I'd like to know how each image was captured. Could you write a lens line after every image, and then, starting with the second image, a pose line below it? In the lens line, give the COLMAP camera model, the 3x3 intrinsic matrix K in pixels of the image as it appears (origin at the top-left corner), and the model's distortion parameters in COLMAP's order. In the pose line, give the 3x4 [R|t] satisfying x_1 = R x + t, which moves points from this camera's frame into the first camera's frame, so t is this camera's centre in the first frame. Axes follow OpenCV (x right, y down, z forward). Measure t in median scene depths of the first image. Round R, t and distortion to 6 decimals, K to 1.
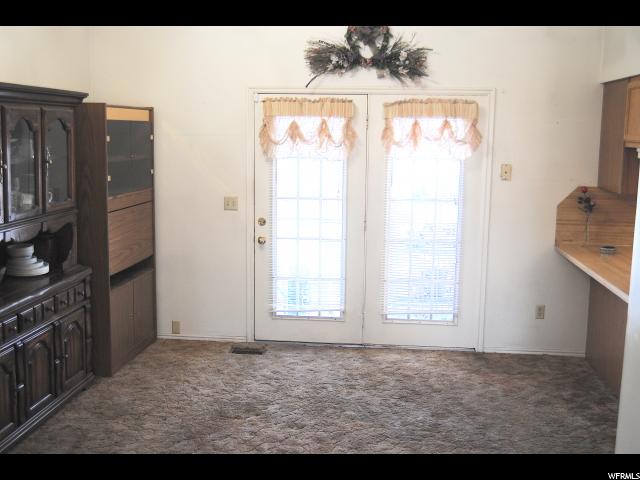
lens RADIAL K [[732.1, 0, 319.7], [0, 732.1, 241.4], [0, 0, 1]] dist [0.024458, 0.000000]
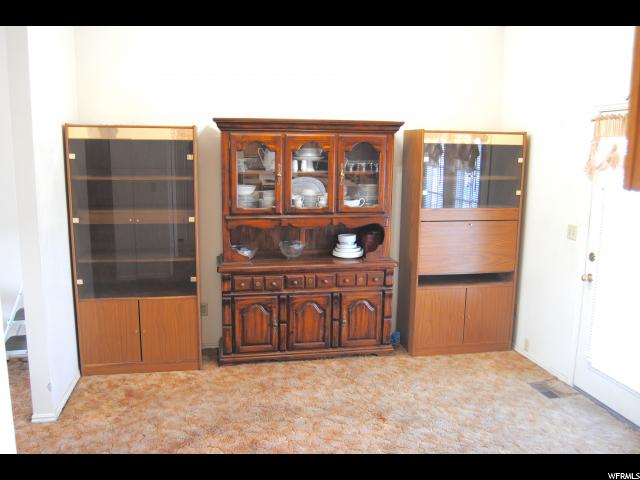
lens RADIAL K [[567.5, 0, 319.8], [0, 567.5, 240.1], [0, 0, 1]] dist [-0.070810, 0.003151]
pose [[0.296217, 0.139612, -0.944862, 0.524535], [-0.151663, 0.983583, 0.097787, -0.072255], [0.943002, 0.114335, 0.312528, 0.551102]]
